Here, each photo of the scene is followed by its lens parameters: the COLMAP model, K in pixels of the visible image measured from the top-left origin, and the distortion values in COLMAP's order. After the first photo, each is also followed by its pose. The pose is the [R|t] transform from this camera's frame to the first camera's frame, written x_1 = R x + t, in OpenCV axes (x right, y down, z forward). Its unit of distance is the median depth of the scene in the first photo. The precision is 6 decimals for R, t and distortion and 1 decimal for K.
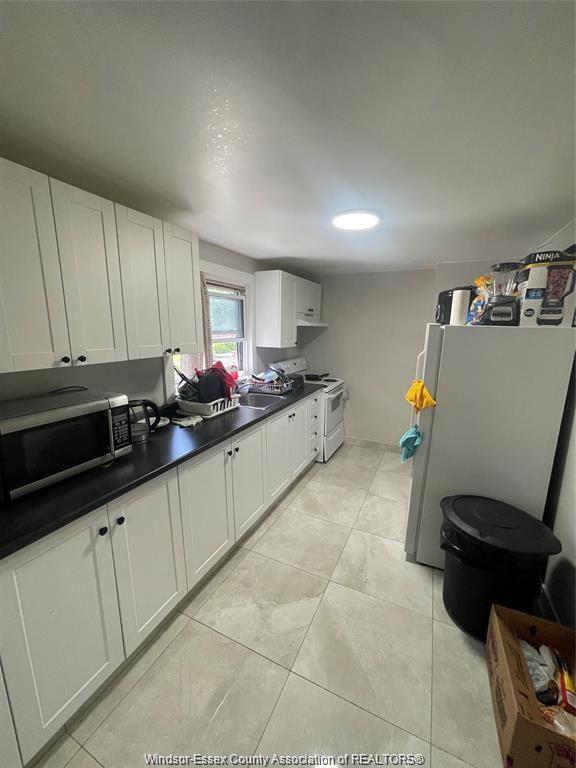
lens RADIAL K [[309.8, 0, 285.9], [0, 309.8, 384.5], [0, 0, 1]] dist [-0.000119, -0.000095]
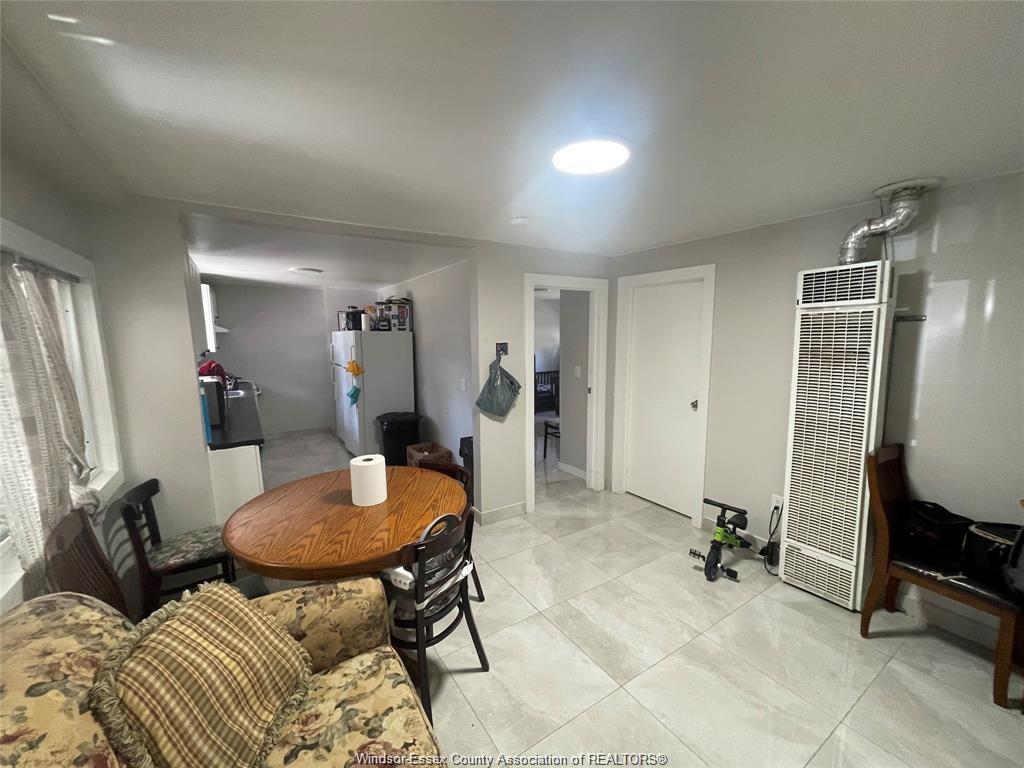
lens RADIAL K [[413.1, 0, 512.9], [0, 413.1, 386.3], [0, 0, 1]] dist [-0.000119, -0.000095]
pose [[0.519730, -0.113391, 0.846772, -1.132250], [0.169048, 0.985205, 0.028171, 0.222377], [-0.837439, 0.128504, 0.531209, -1.050903]]
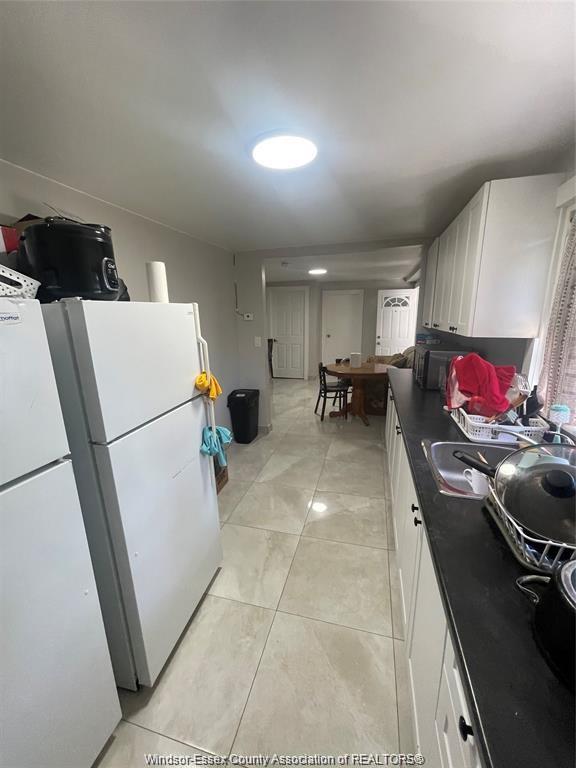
lens RADIAL K [[309.8, 0, 285.9], [0, 309.8, 384.5], [0, 0, 1]] dist [-0.000119, -0.000095]
pose [[-0.984033, 0.051652, -0.170326, 0.339117], [-0.020864, 0.916892, 0.398591, -0.300318], [0.176759, 0.395780, -0.901174, 1.694573]]
